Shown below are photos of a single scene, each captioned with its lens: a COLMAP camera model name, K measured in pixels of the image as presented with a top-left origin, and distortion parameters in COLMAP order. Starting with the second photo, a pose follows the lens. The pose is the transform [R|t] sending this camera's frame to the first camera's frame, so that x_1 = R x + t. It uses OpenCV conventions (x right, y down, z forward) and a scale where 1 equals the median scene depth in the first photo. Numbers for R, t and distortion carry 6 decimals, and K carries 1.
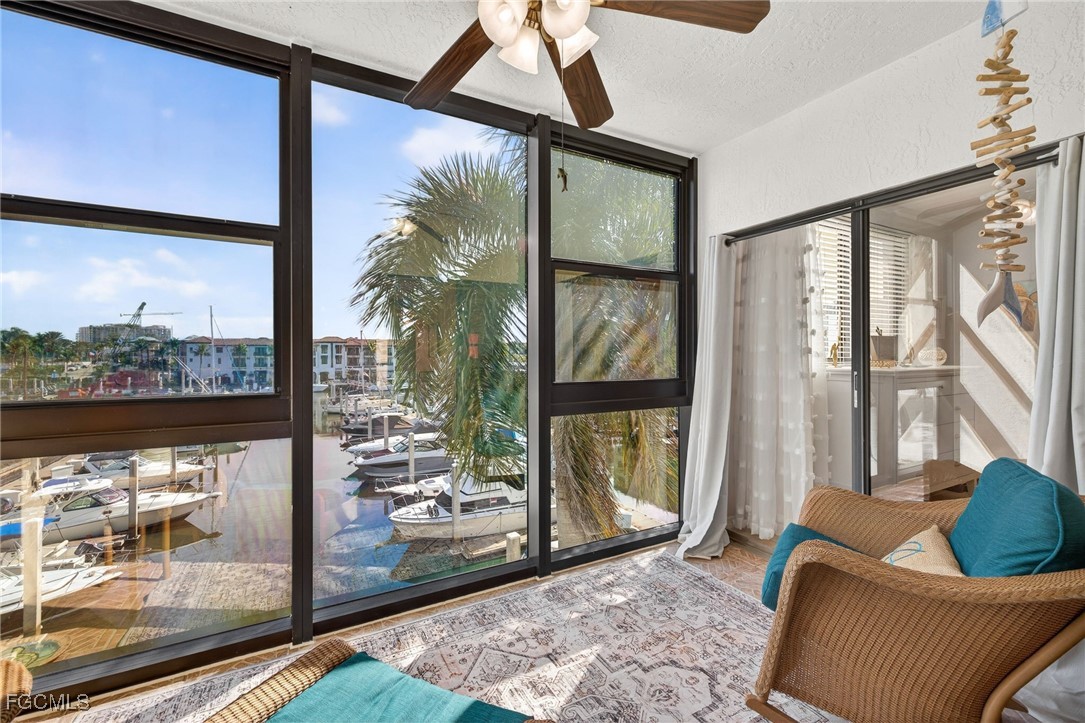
lens RADIAL K [[453.2, 0, 540.1], [0, 453.2, 356.8], [0, 0, 1]] dist [0.009845, -0.002512]
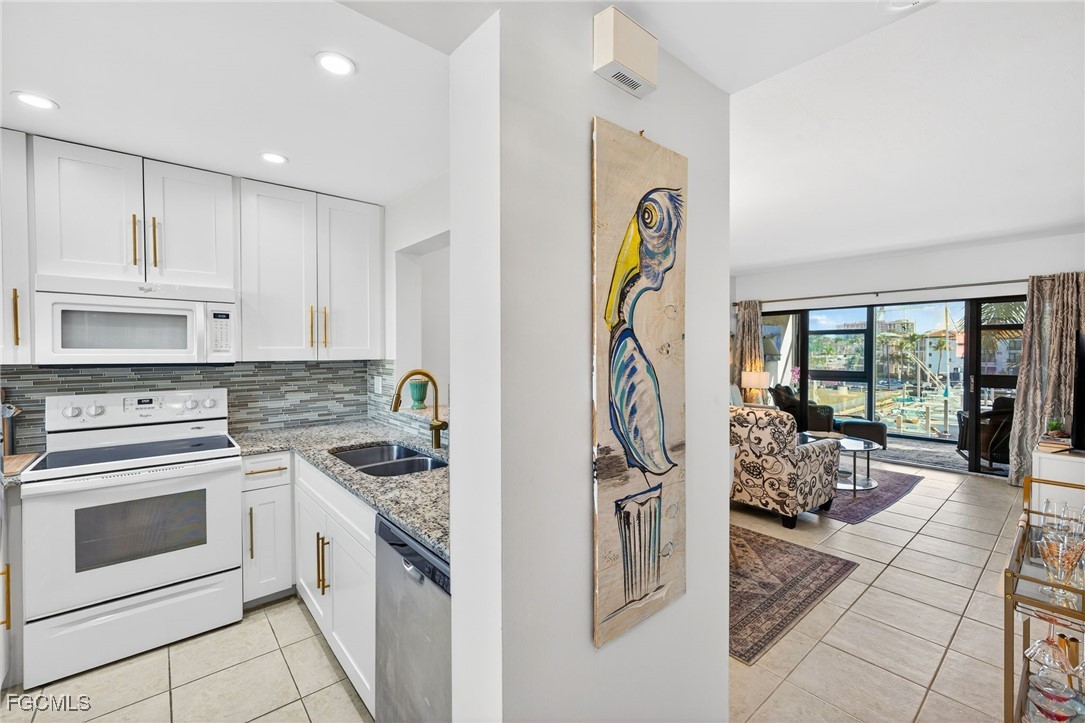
lens RADIAL K [[453.2, 0, 536.5], [0, 453.2, 356.7], [0, 0, 1]] dist [0.009845, -0.002512]
pose [[0.196838, 0.015554, -0.980313, 0.295624], [-0.002585, 0.999879, 0.015345, -0.011031], [0.980433, -0.000487, 0.196854, -0.278393]]
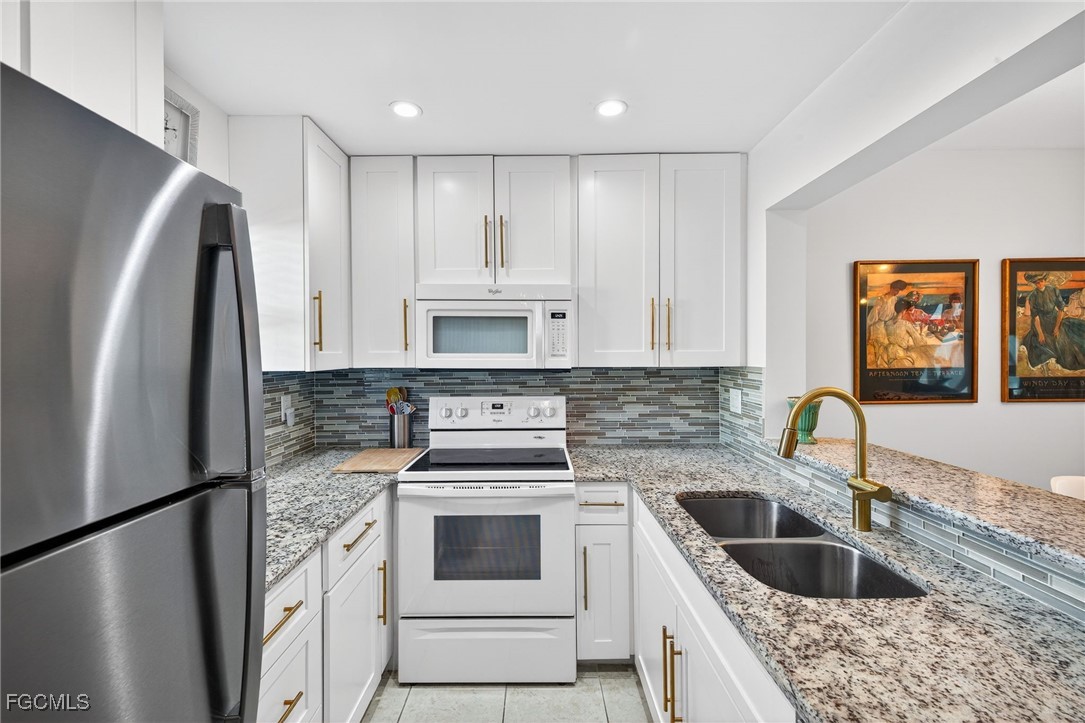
lens RADIAL K [[453.2, 0, 534.2], [0, 453.2, 358.2], [0, 0, 1]] dist [0.009845, -0.002512]
pose [[-0.483289, 0.012274, -0.875375, 0.250627], [0.003333, 0.999920, 0.012180, -0.011119], [0.875454, 0.002969, -0.483292, -0.292041]]
